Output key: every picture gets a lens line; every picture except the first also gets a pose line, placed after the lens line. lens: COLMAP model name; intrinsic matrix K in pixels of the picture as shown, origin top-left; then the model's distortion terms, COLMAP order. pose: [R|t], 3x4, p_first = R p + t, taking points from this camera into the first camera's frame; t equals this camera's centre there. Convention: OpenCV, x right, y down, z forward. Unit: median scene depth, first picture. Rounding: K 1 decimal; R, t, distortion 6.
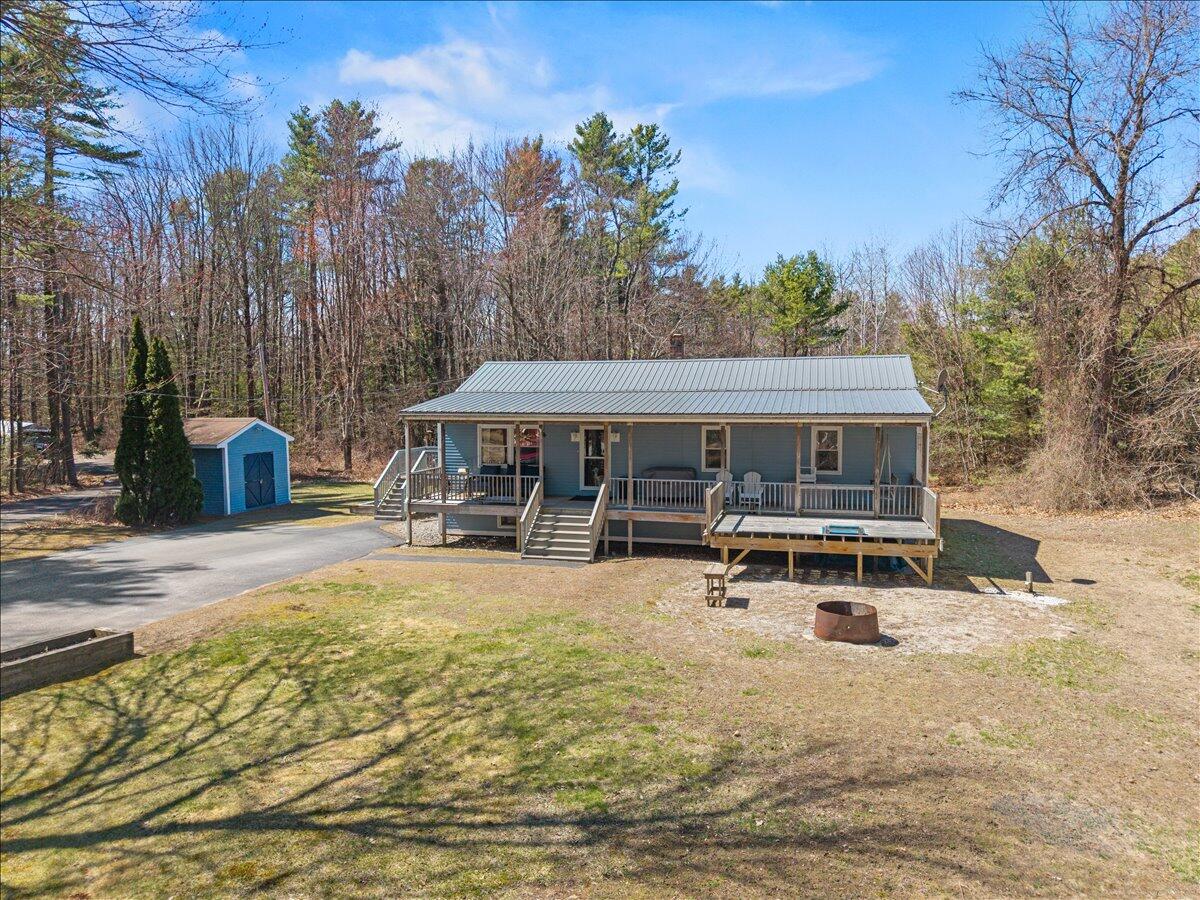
lens RADIAL K [[802.6, 0, 600.0], [0, 802.6, 450.0], [0, 0, 1]] dist [0.043099, -0.098170]
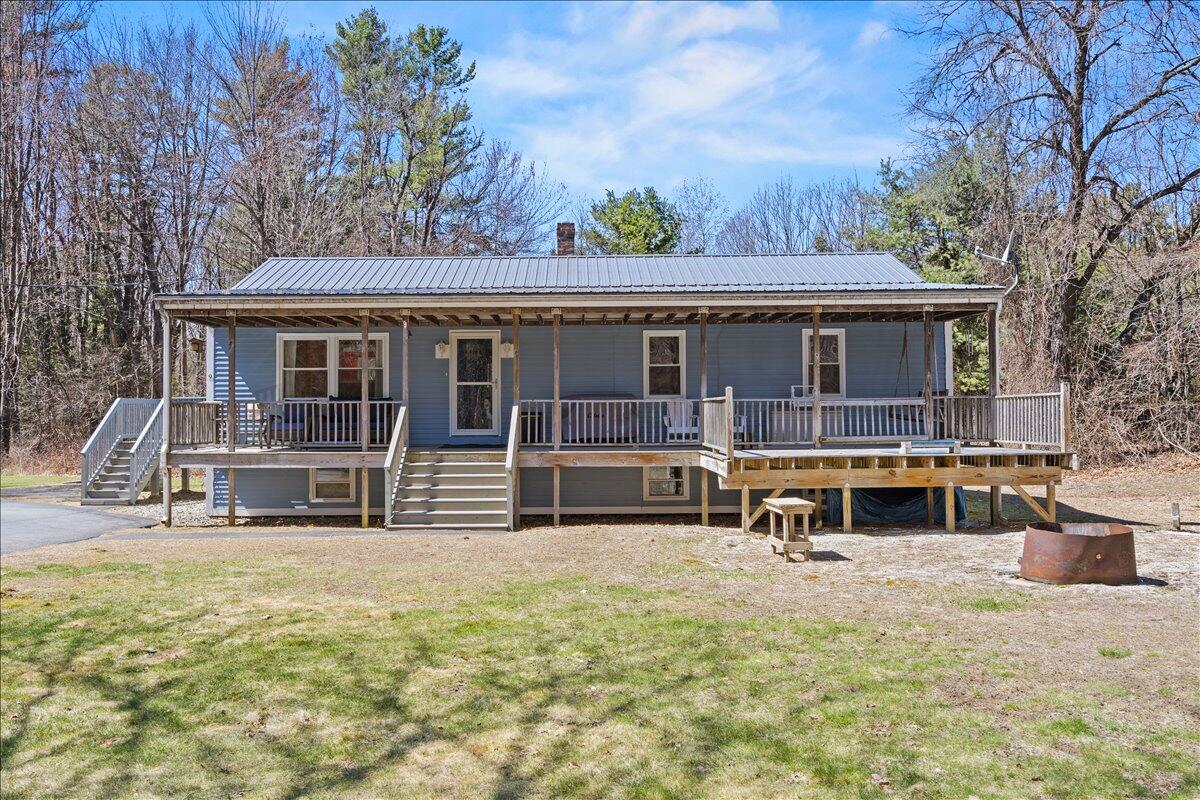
lens RADIAL K [[1001.2, 0, 600.5], [0, 1001.2, 382.0], [0, 0, 1]] dist [-0.033896, 0.001025]
pose [[0.966048, 0.000243, 0.258363, -0.127883], [0.022497, 0.996122, -0.085058, 0.087431], [-0.257382, 0.087982, 0.962296, 0.237798]]
